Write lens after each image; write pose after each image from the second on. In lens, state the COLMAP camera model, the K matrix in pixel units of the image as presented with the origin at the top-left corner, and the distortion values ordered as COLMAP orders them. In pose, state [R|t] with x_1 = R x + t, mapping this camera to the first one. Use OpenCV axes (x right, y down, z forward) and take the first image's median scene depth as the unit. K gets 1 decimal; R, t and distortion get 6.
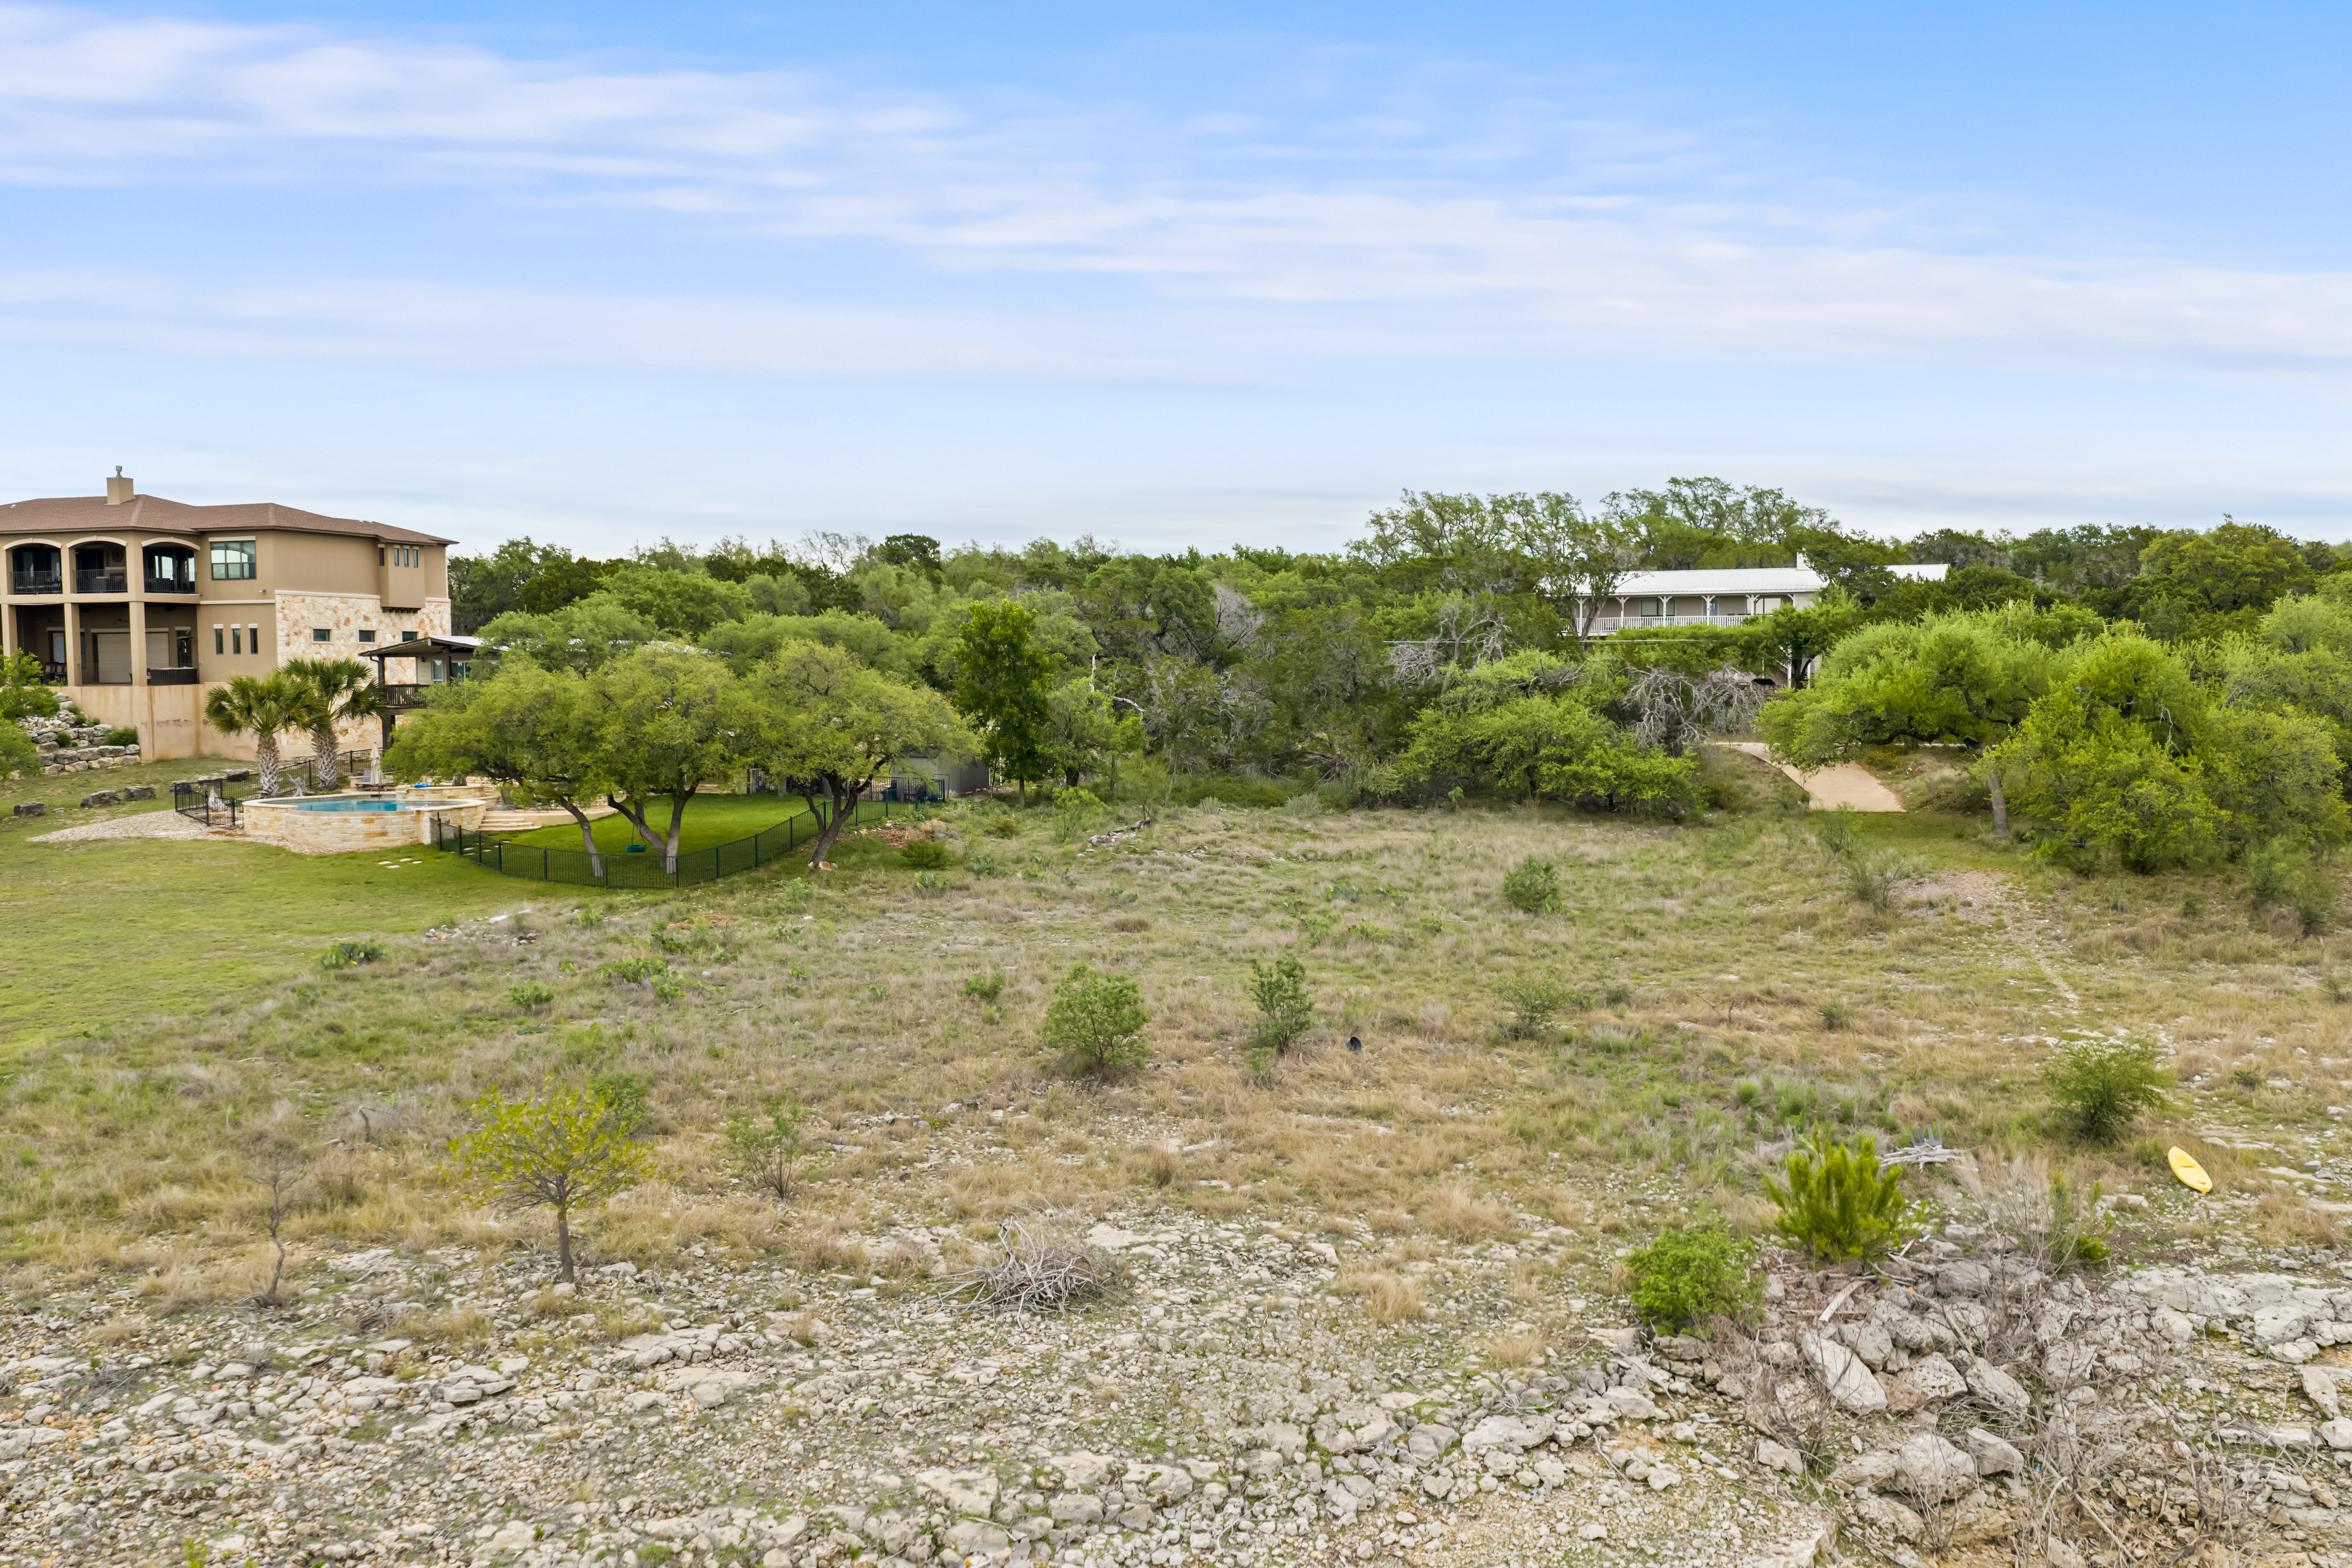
lens RADIAL K [[1929.5, 0, 1170.4], [0, 1929.5, 791.6], [0, 0, 1]] dist [0.004376, -0.008345]
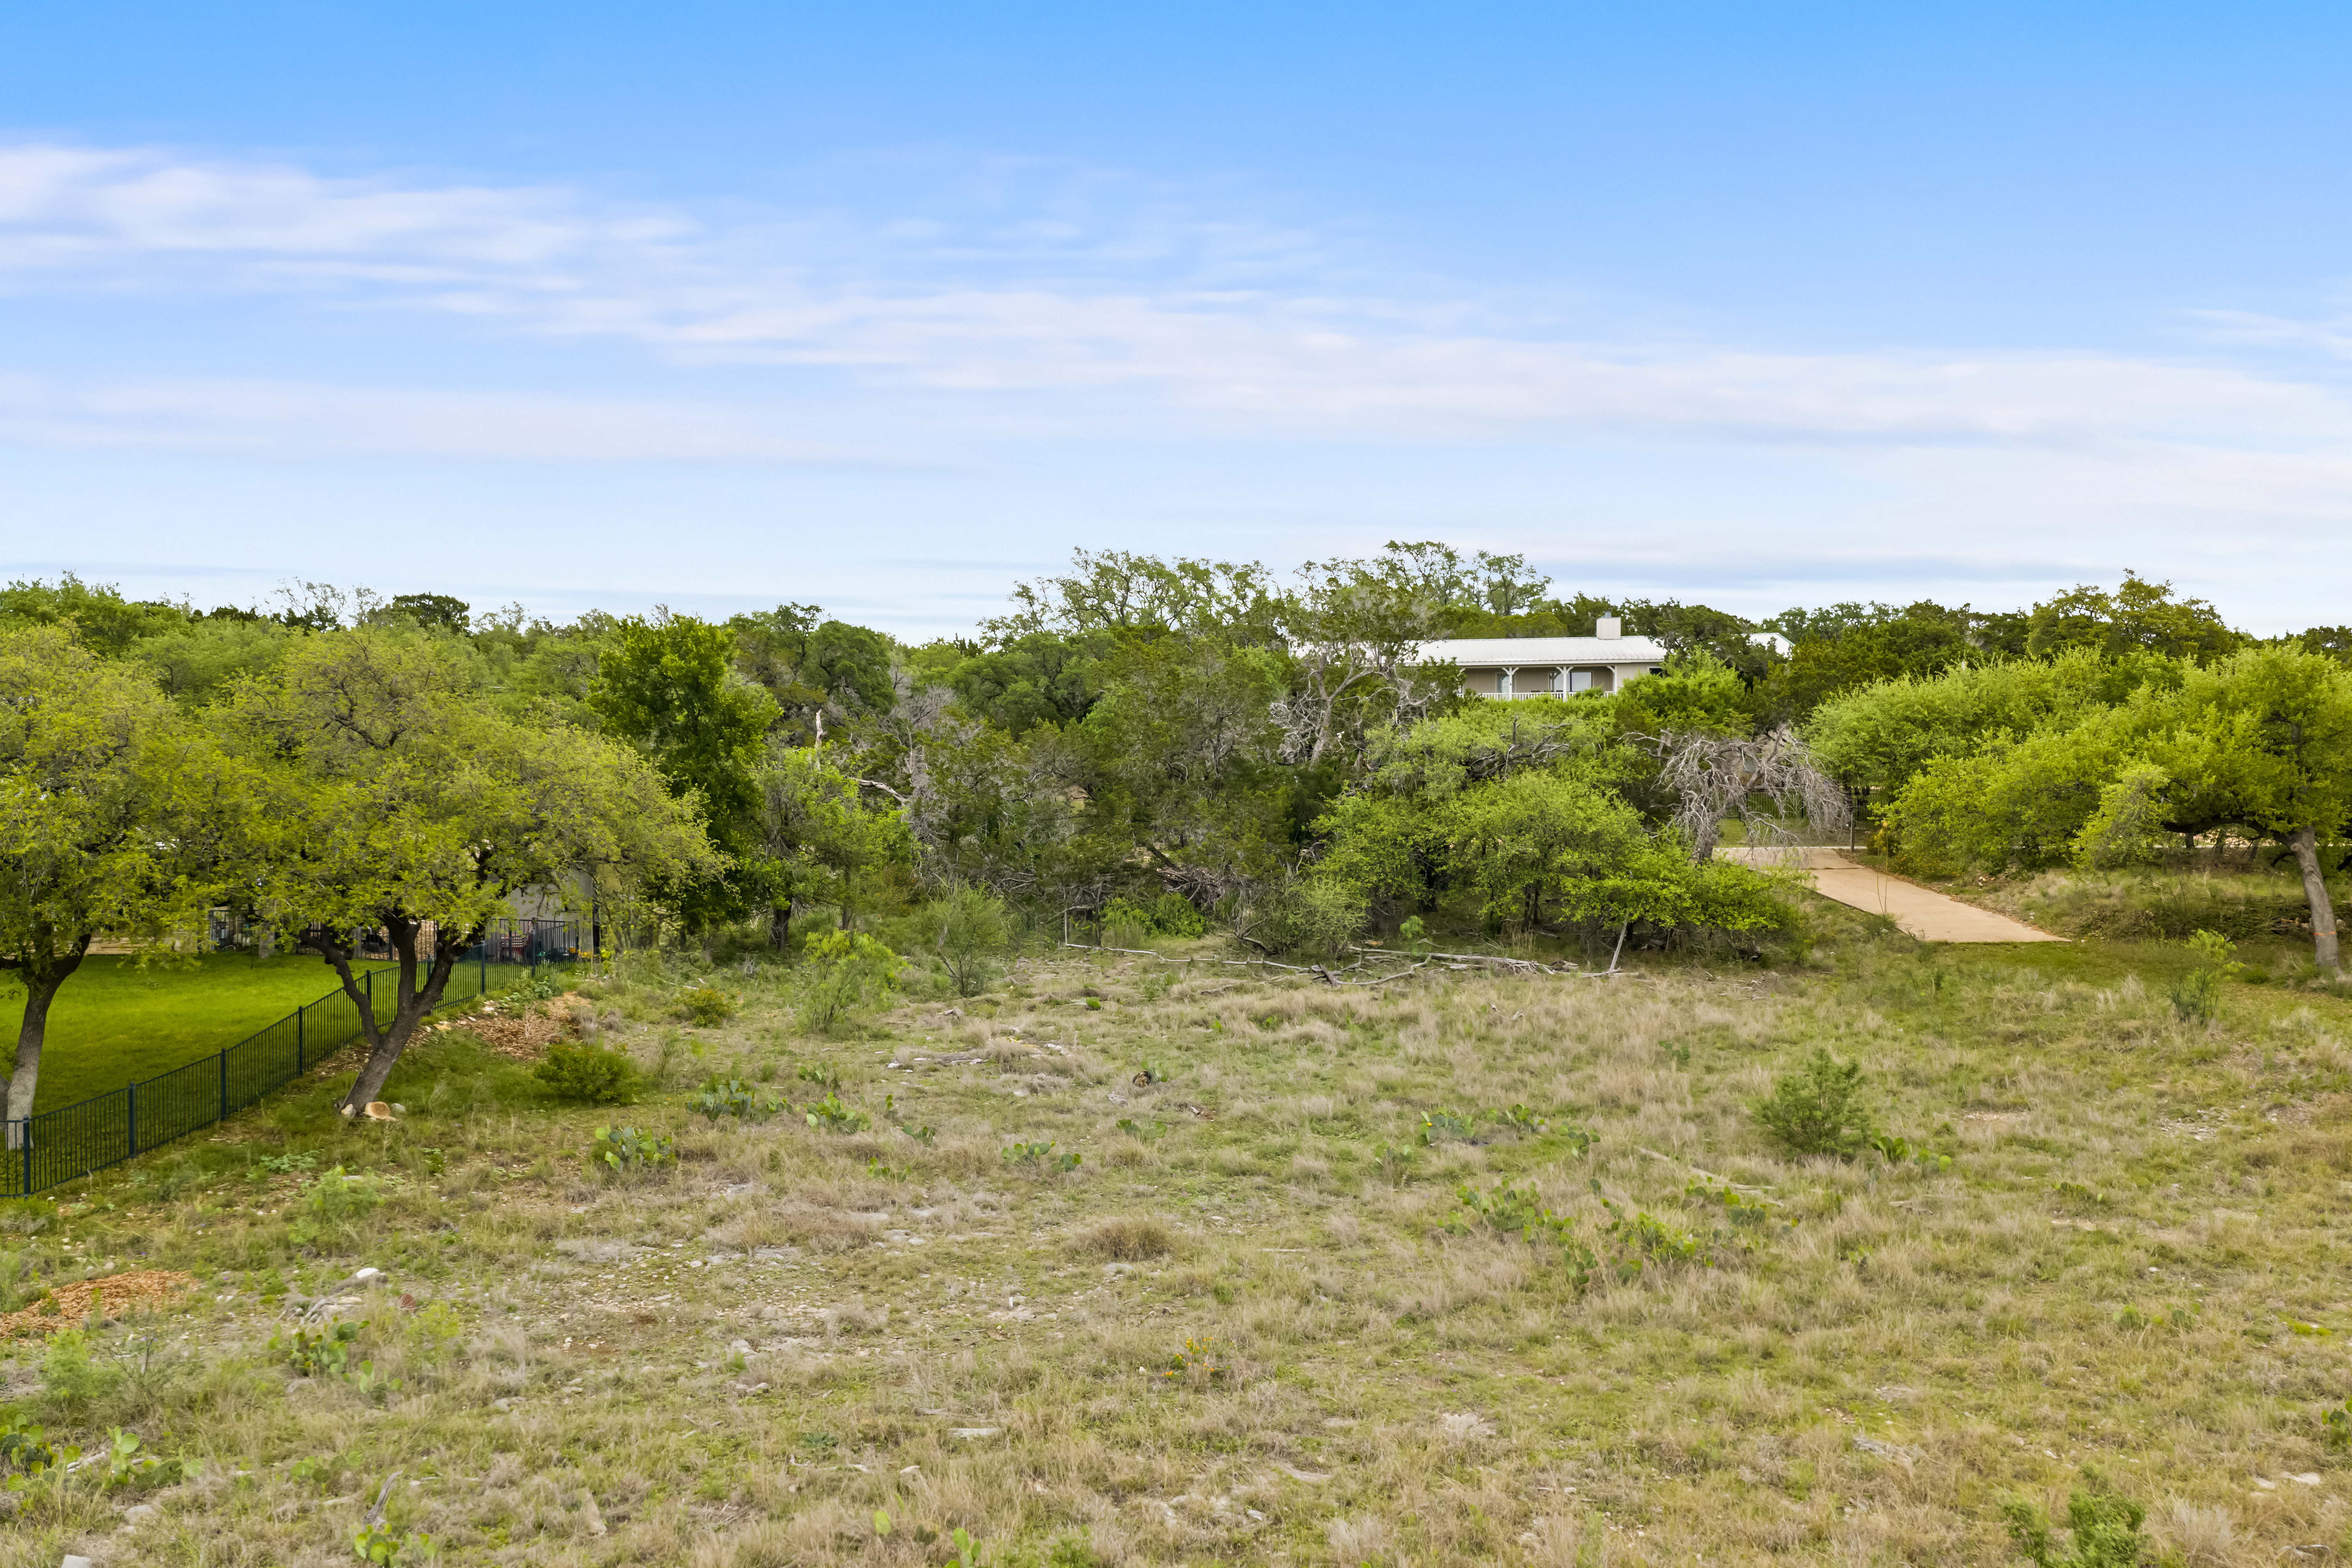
lens RADIAL K [[1934.8, 0, 1149.1], [0, 1934.8, 785.4], [0, 0, 1]] dist [0.028571, -0.060251]
pose [[0.970184, -0.002626, 0.242353, -0.094752], [0.018902, 0.997716, -0.064855, -0.006033], [-0.241629, 0.067503, 0.968018, 0.415707]]
